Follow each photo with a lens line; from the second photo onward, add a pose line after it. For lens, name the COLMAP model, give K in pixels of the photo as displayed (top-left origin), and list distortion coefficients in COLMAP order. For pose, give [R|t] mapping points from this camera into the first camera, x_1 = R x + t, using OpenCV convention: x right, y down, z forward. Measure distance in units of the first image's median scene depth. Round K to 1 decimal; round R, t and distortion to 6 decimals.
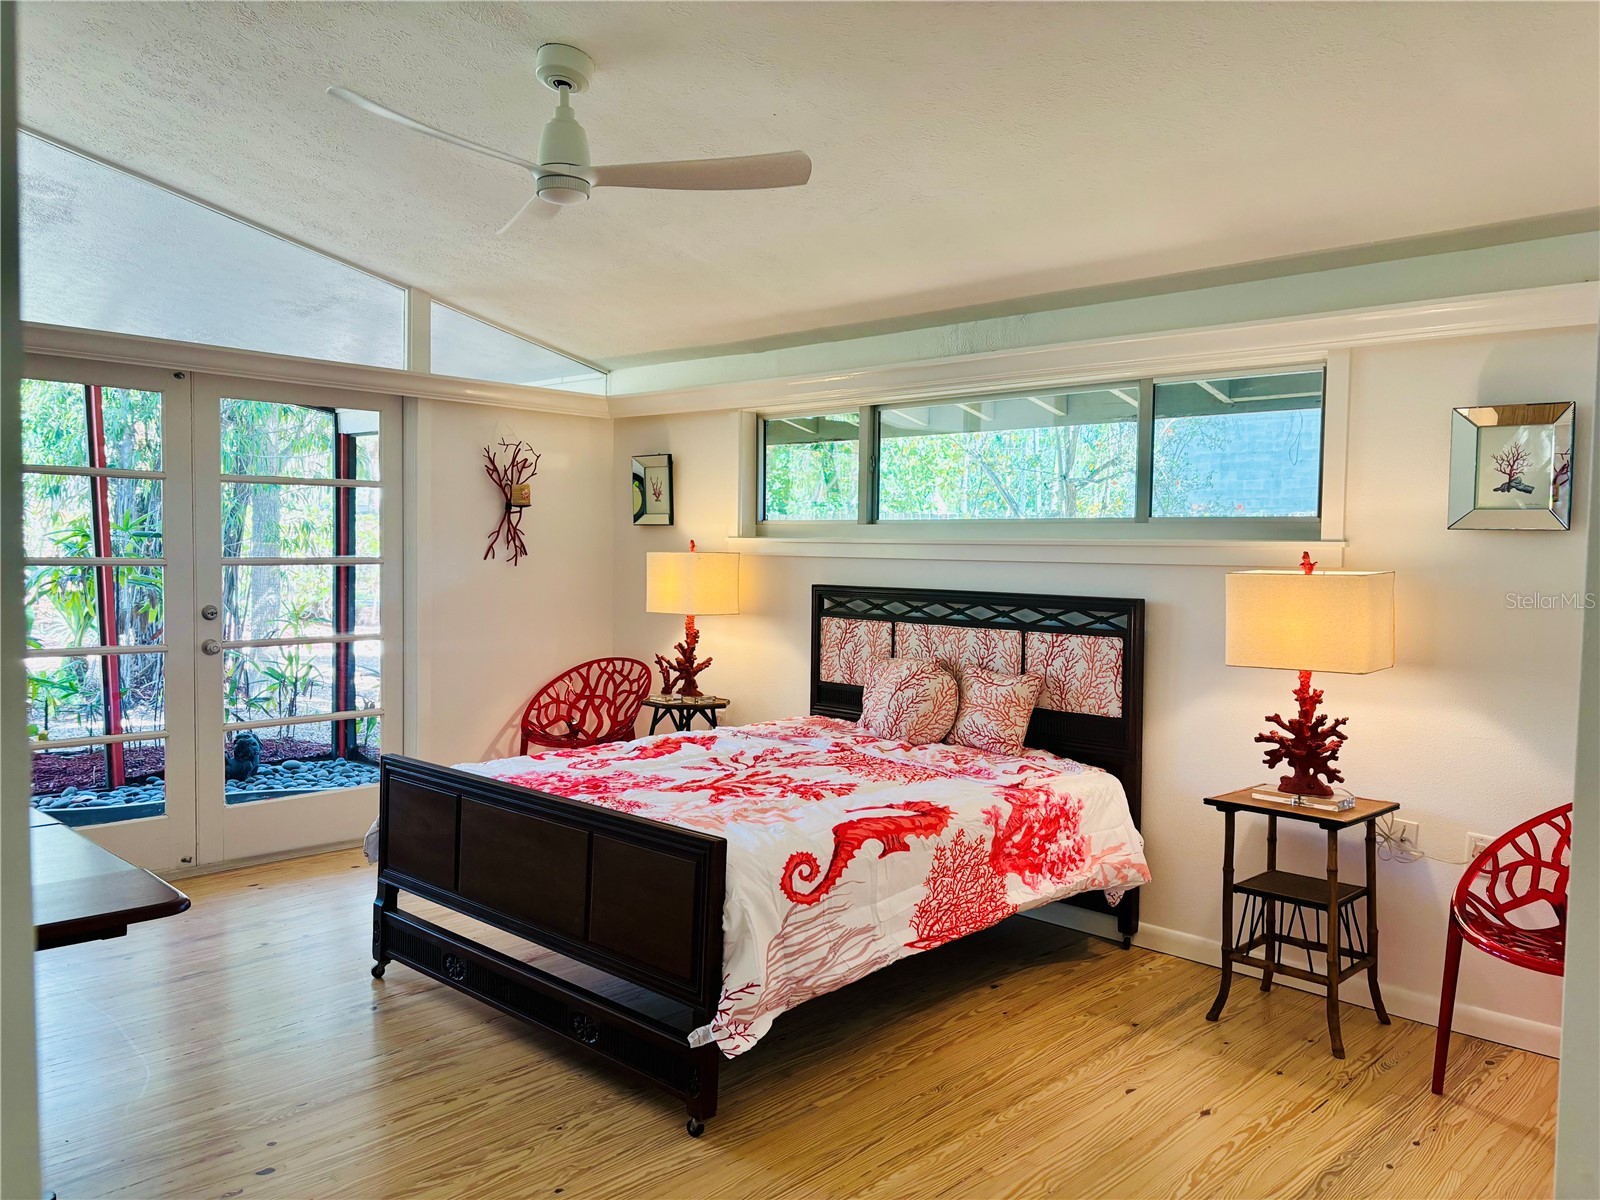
lens RADIAL K [[1205.0, 0, 805.9], [0, 1205.0, 600.0], [0, 0, 1]] dist [0.064500, -0.076914]
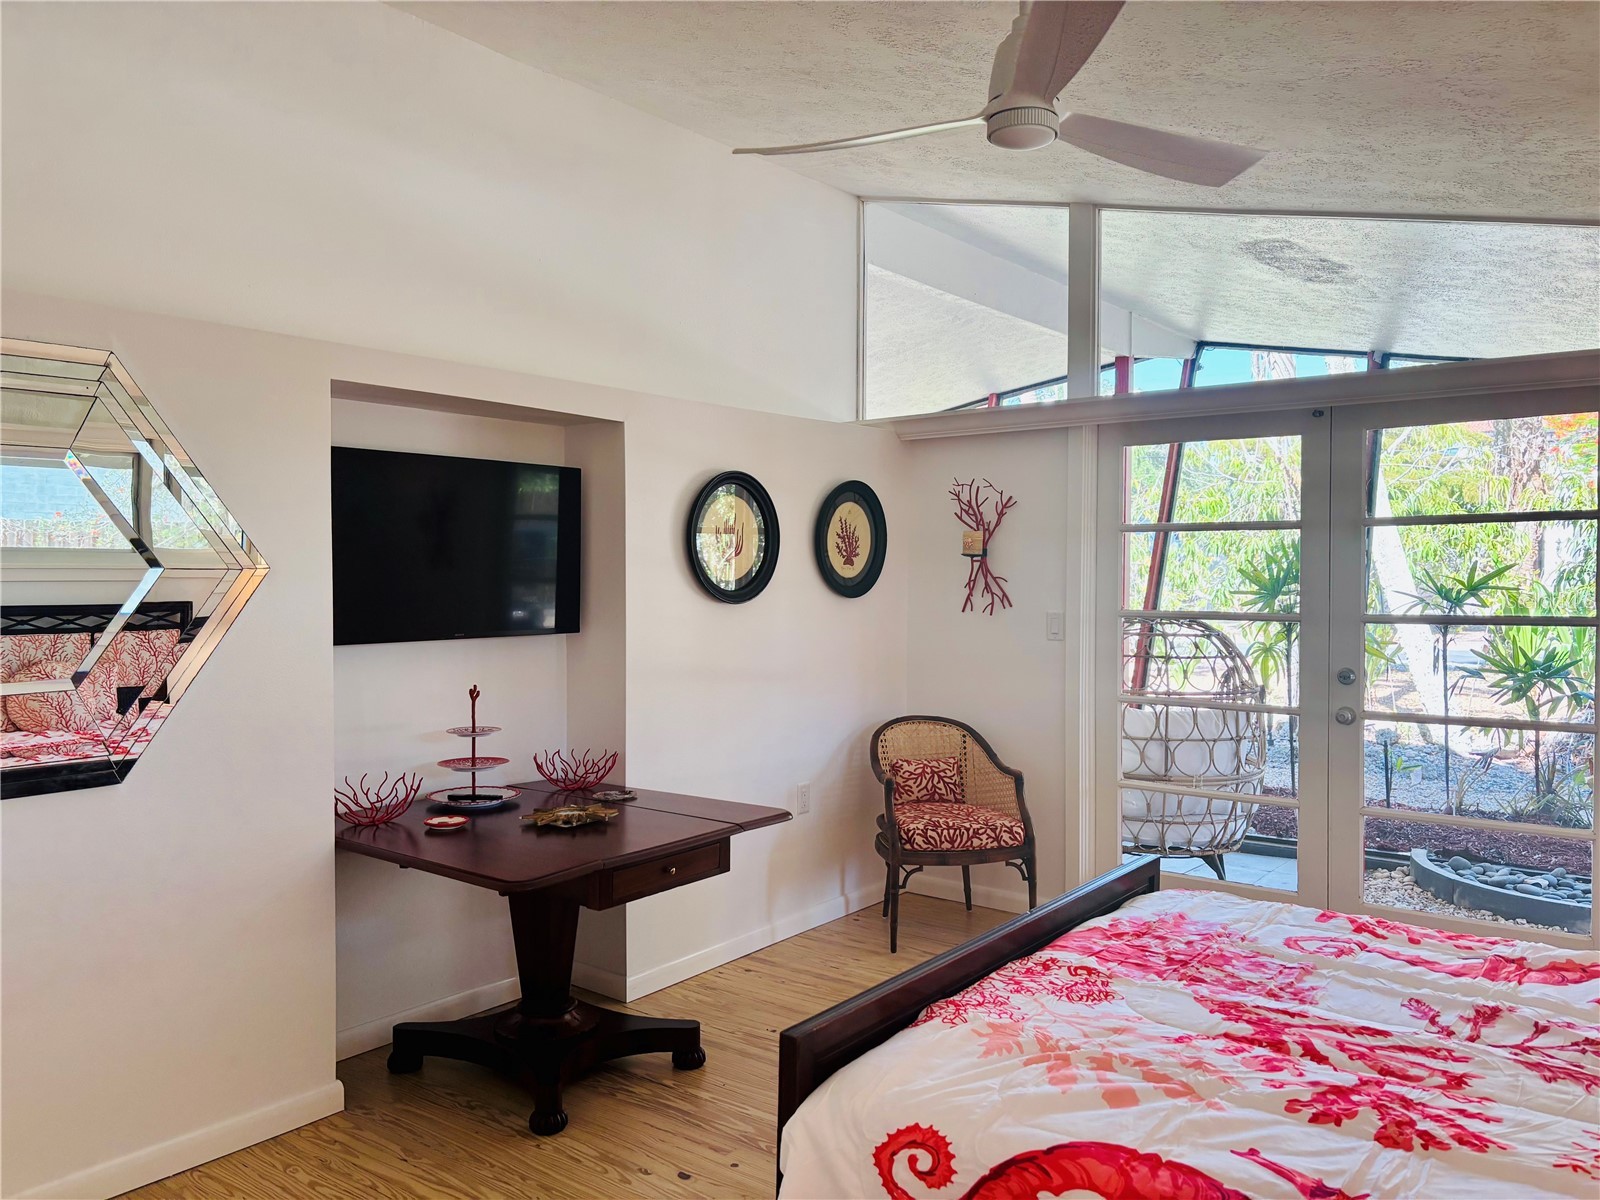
lens RADIAL K [[1205.0, 0, 805.1], [0, 1205.0, 593.9], [0, 0, 1]] dist [0.064500, -0.076914]
pose [[0.084424, -0.003170, -0.996425, 0.549852], [-0.053706, 0.998527, -0.007727, -0.035054], [0.994982, 0.054166, 0.084129, 0.852506]]
